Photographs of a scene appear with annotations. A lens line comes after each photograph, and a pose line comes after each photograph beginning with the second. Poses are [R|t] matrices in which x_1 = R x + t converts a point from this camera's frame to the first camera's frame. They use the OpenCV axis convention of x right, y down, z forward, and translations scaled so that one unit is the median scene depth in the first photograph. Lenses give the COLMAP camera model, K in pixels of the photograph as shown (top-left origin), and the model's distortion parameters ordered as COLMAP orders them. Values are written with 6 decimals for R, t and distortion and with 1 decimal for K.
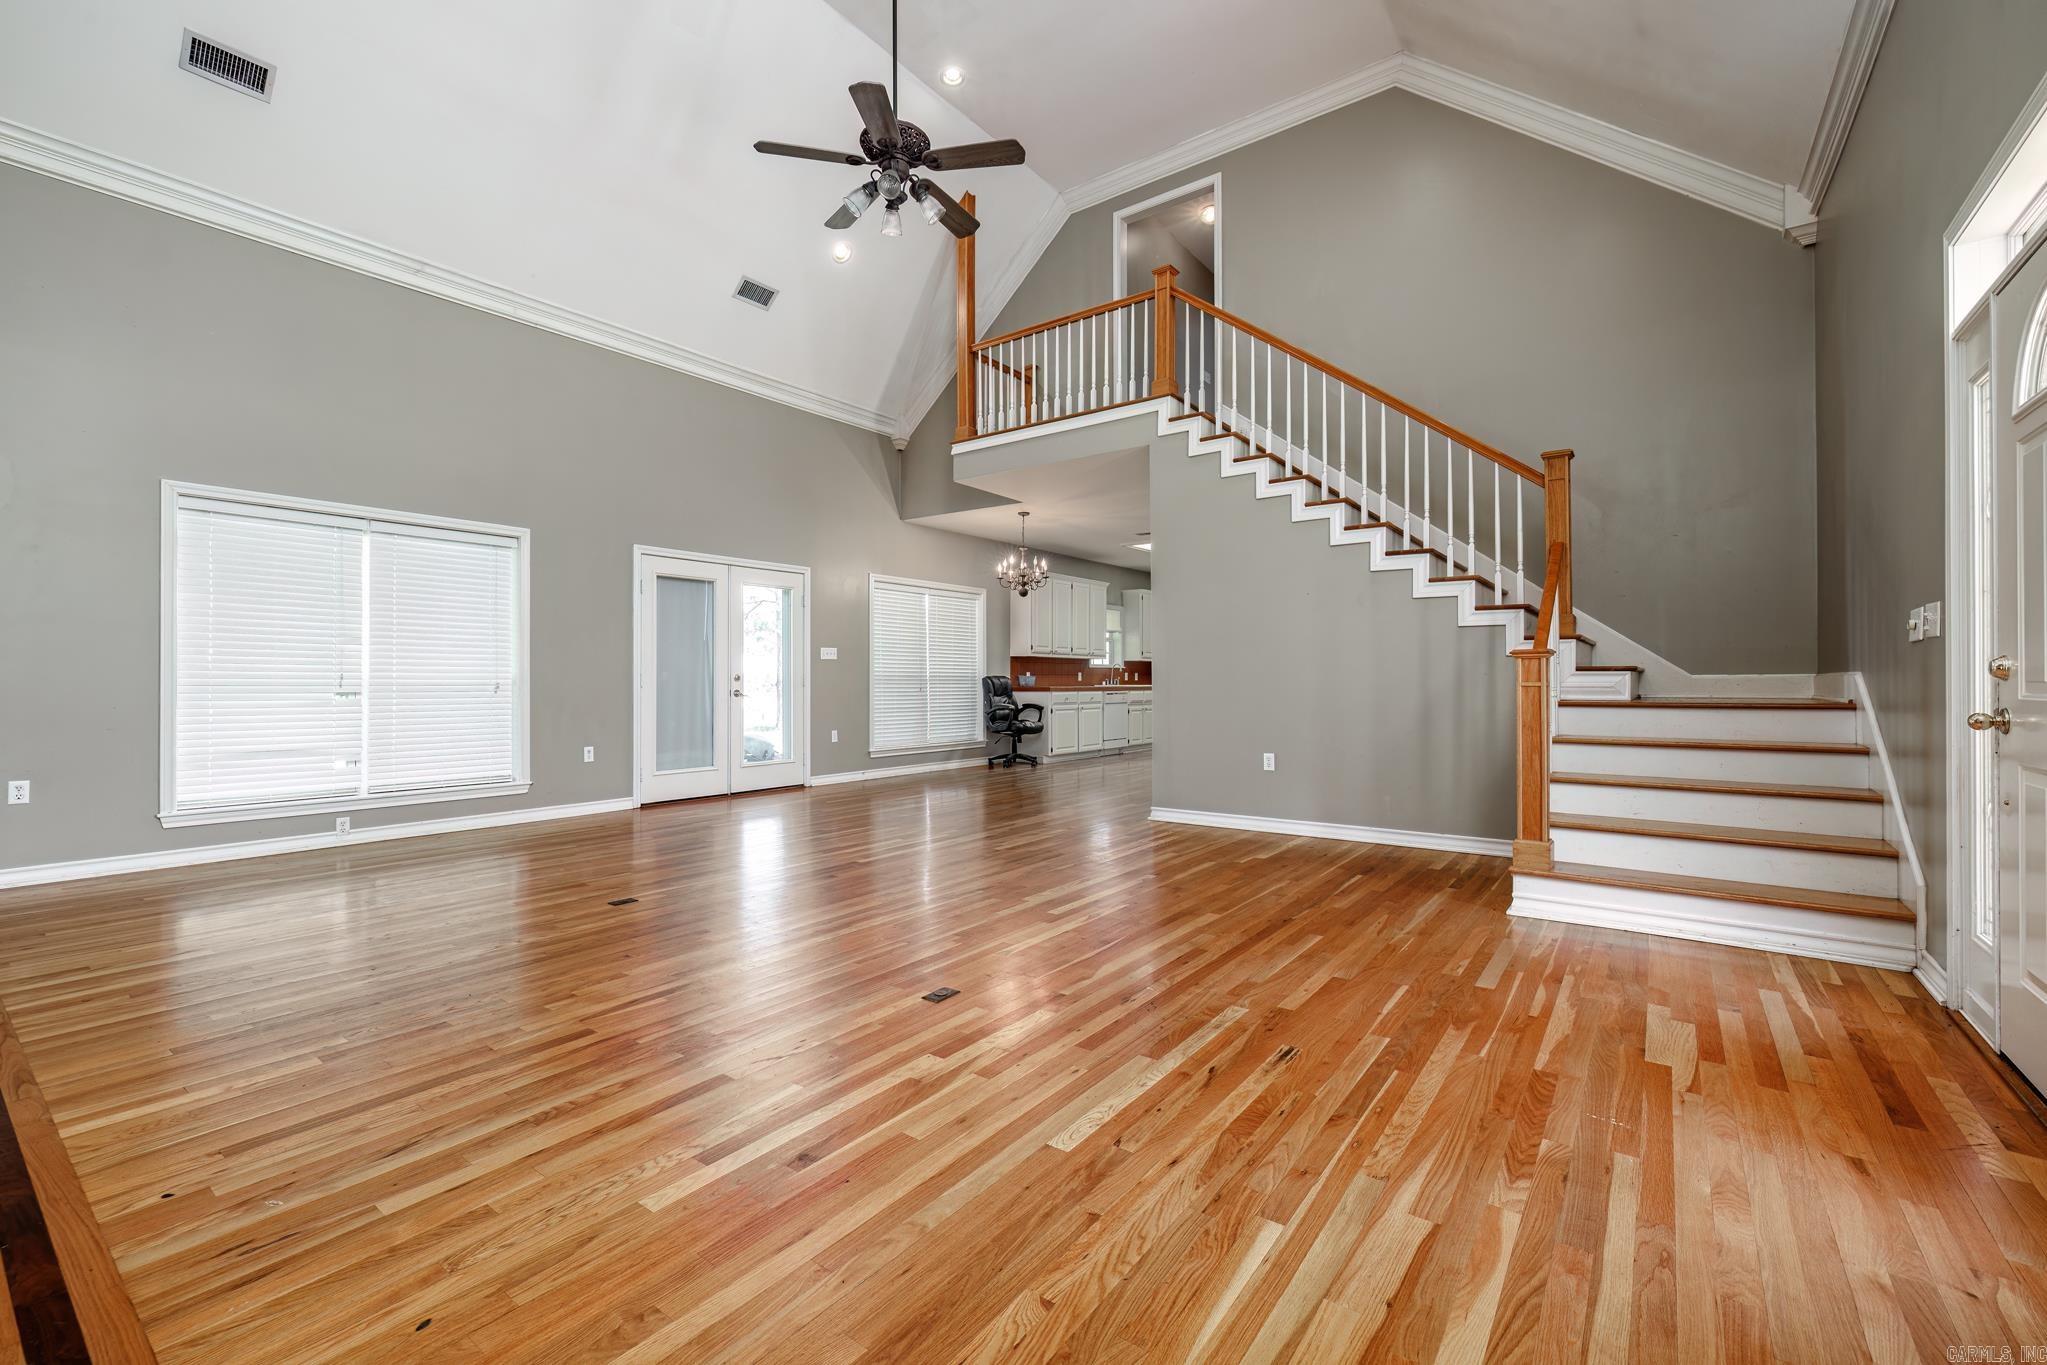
lens RADIAL K [[863.9, 0, 1009.1], [0, 863.9, 682.7], [0, 0, 1]] dist [0.000796, 0.000481]
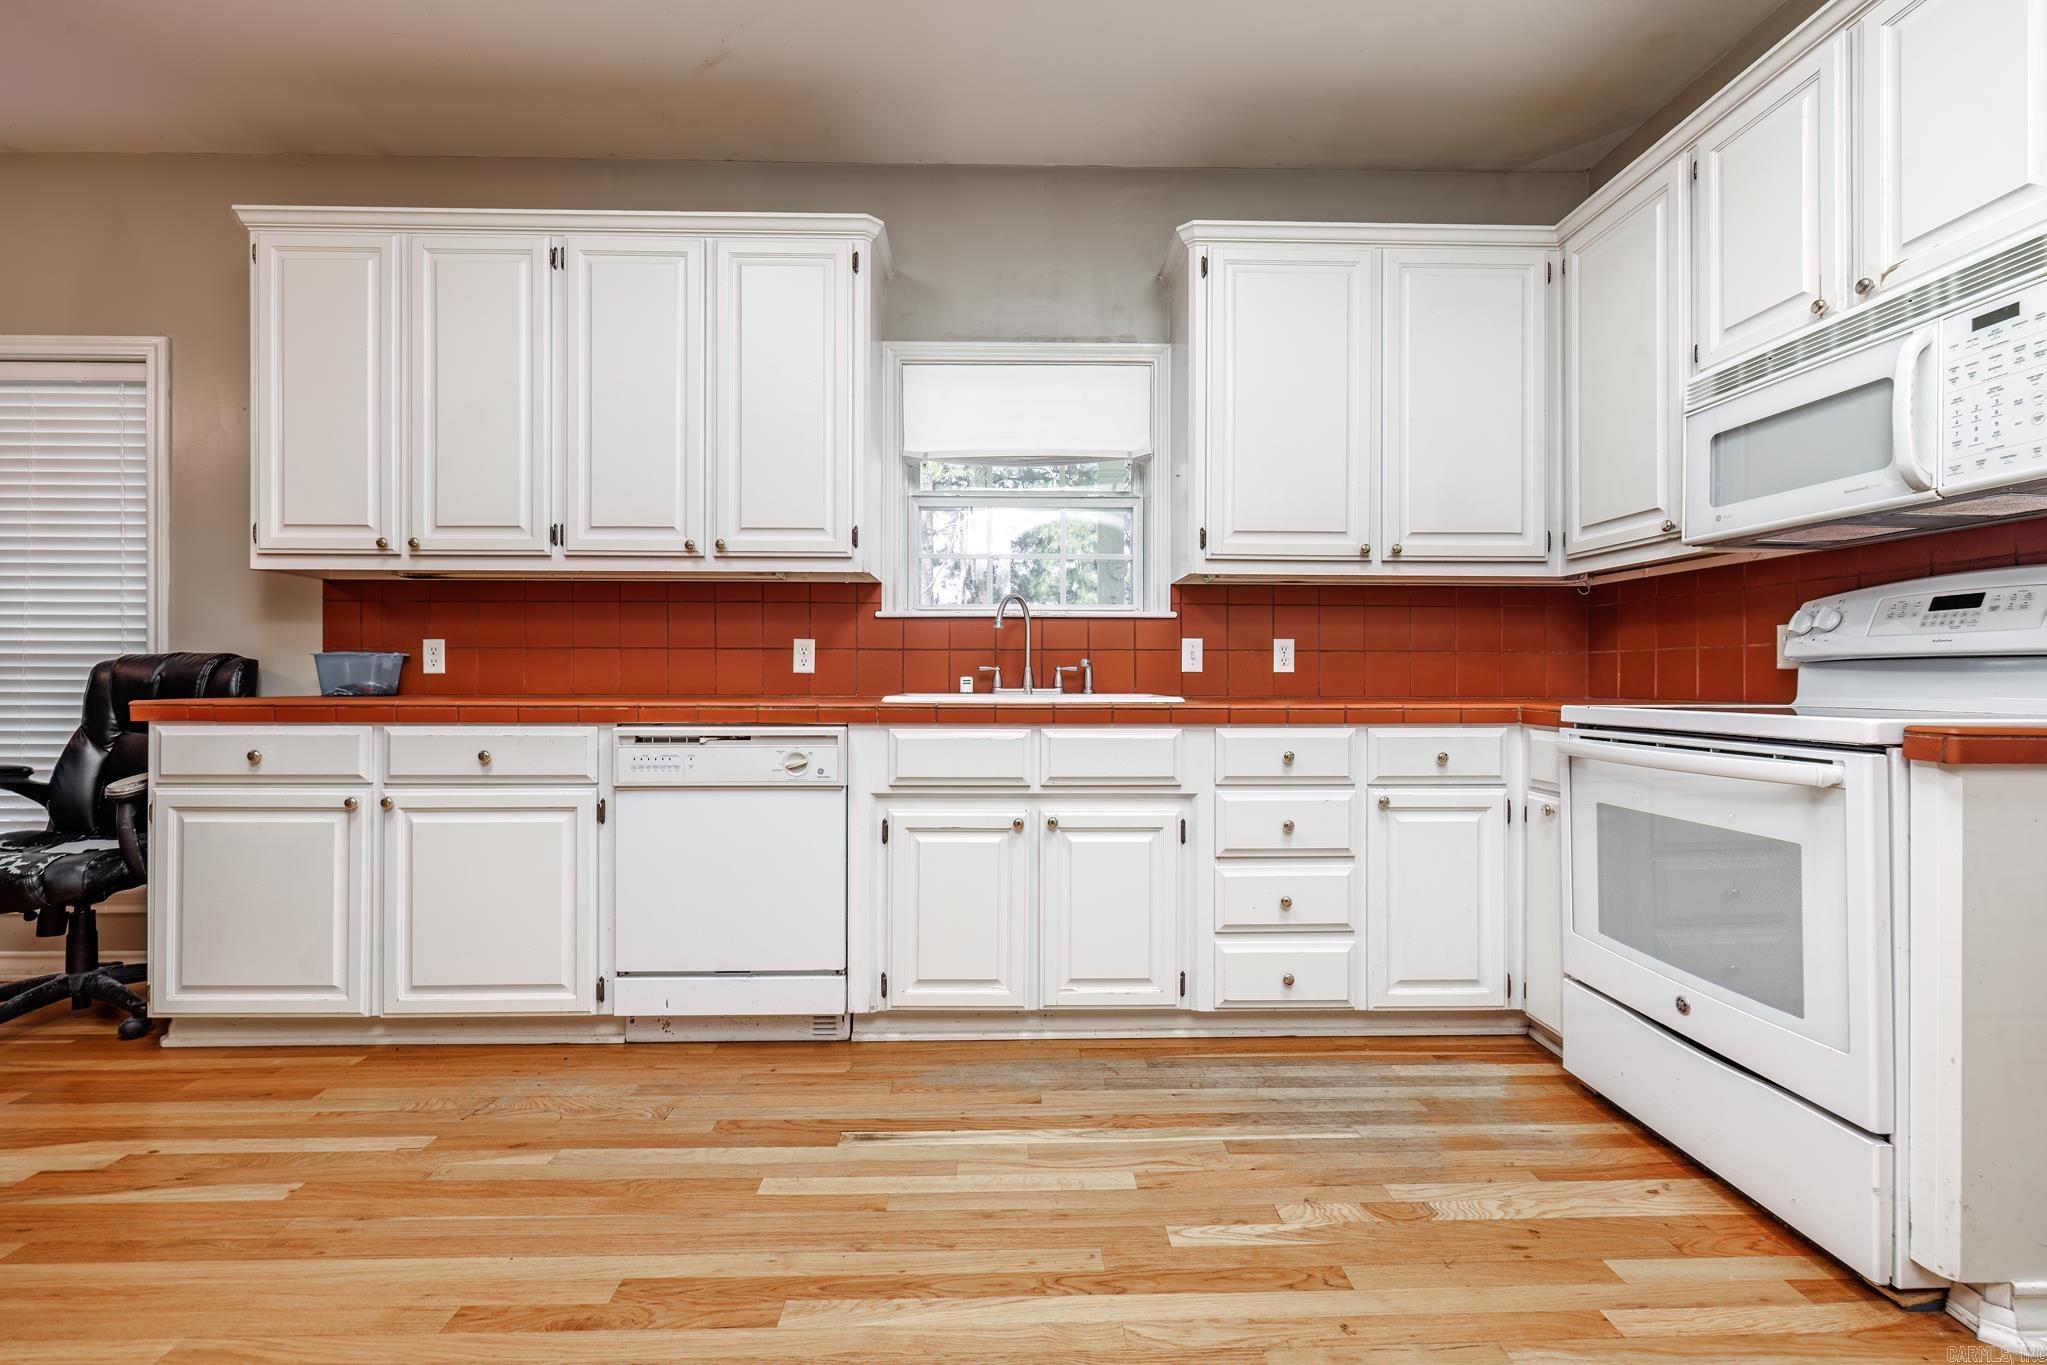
lens RADIAL K [[863.9, 0, 998.5], [0, 863.9, 675.7], [0, 0, 1]] dist [0.000796, 0.000481]
pose [[0.627008, 0.000602, -0.779013, 0.322882], [-0.002993, 0.999994, -0.001637, -0.001303], [0.779007, 0.003358, 0.627006, 0.950043]]
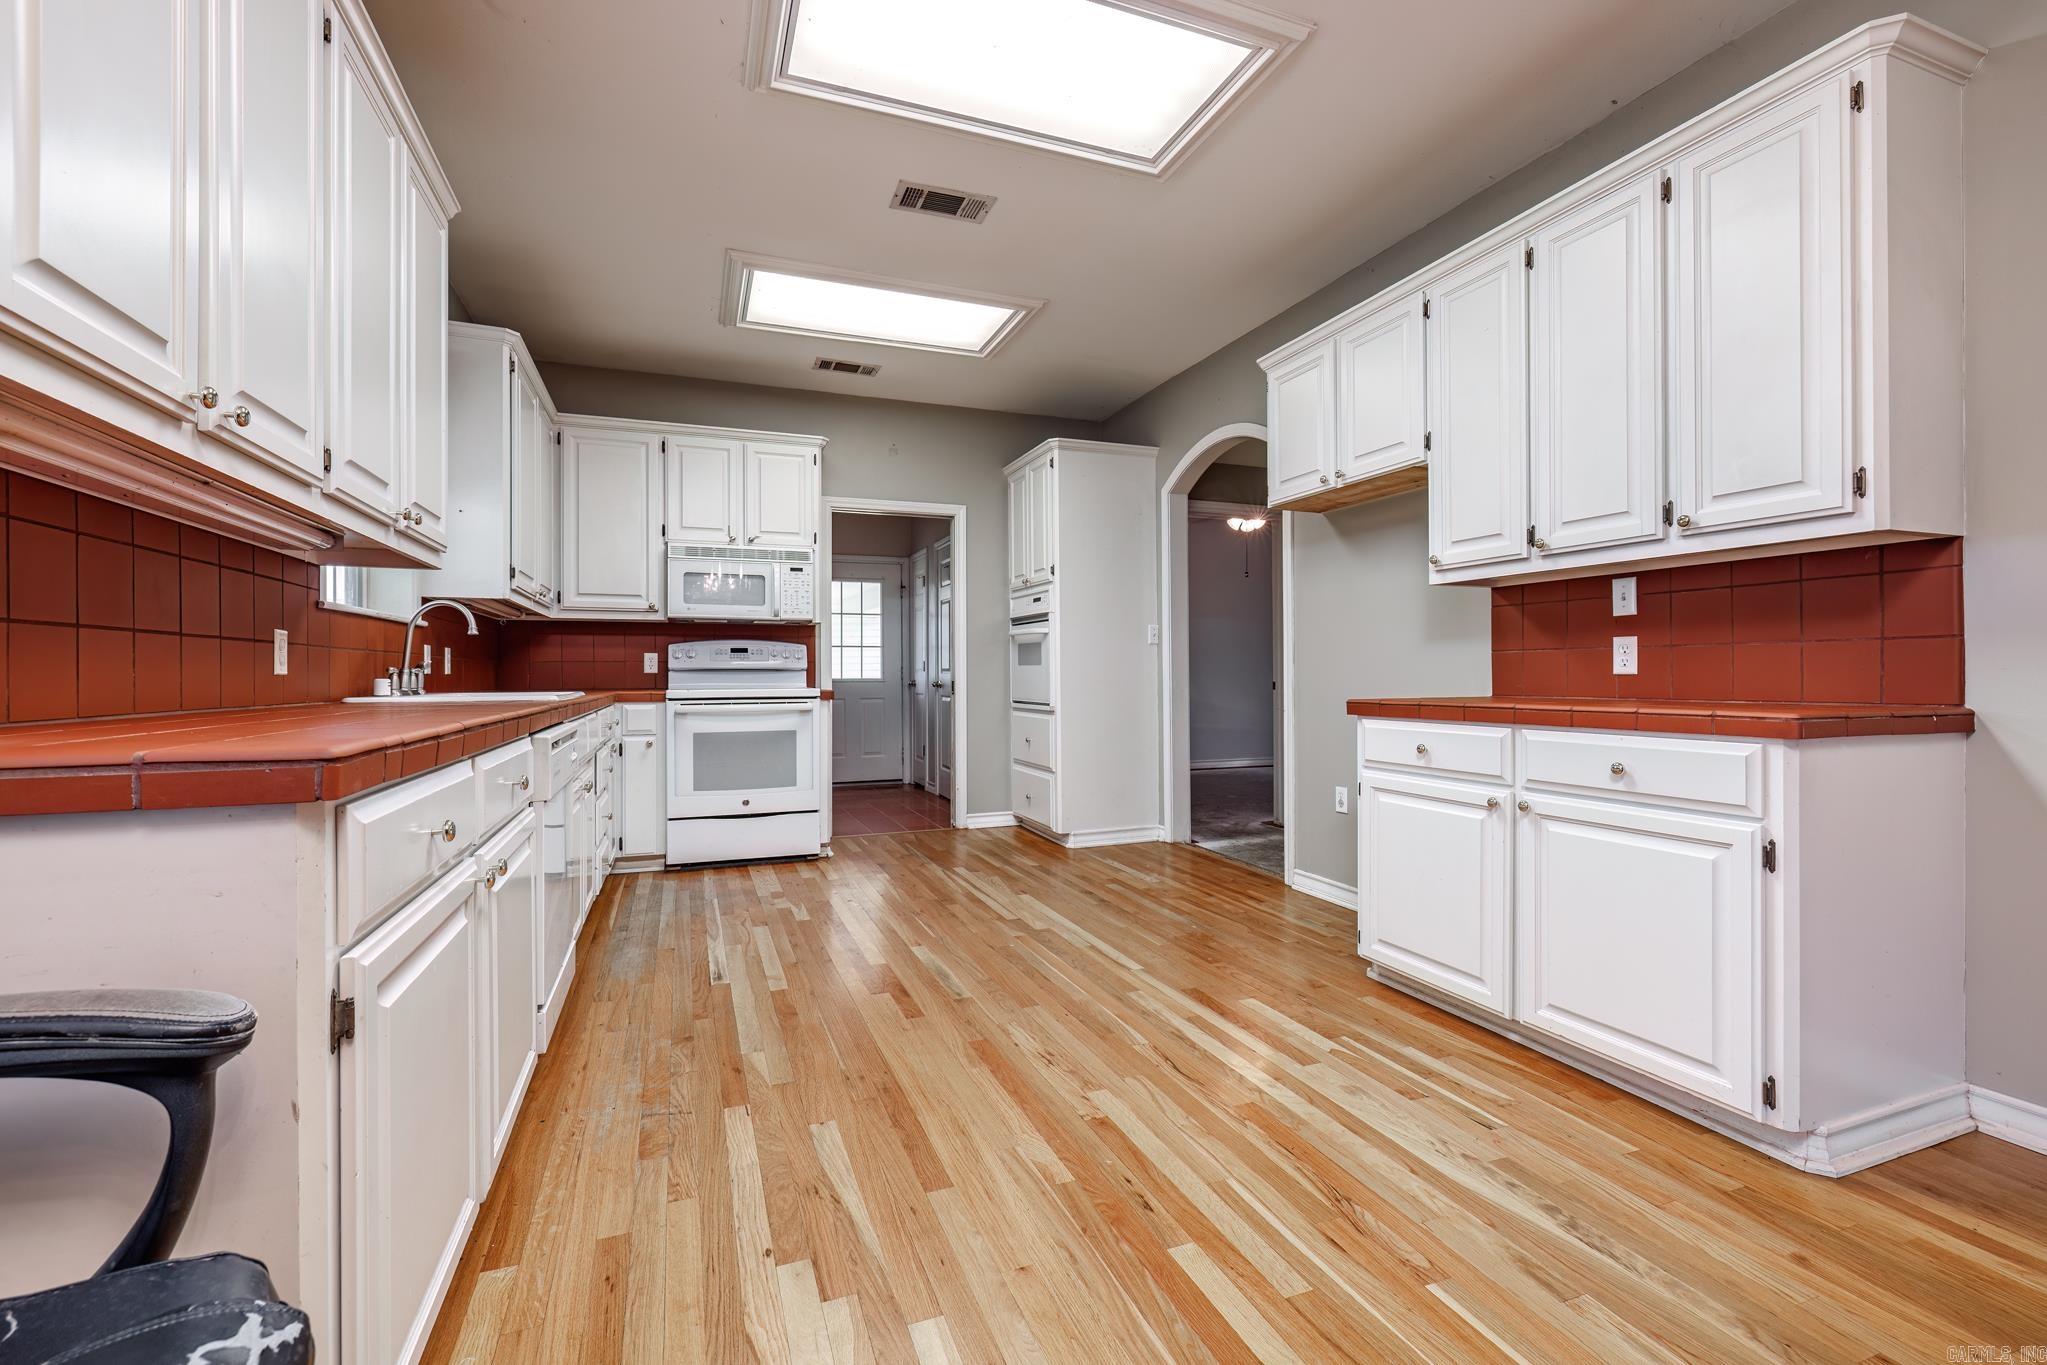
lens RADIAL K [[863.9, 0, 990.6], [0, 863.9, 677.0], [0, 0, 1]] dist [0.000796, 0.000481]
pose [[0.548208, -0.003777, 0.836334, 0.012107], [0.003814, 0.999991, 0.002015, -0.001855], [-0.836333, 0.002085, 0.548217, 0.828786]]
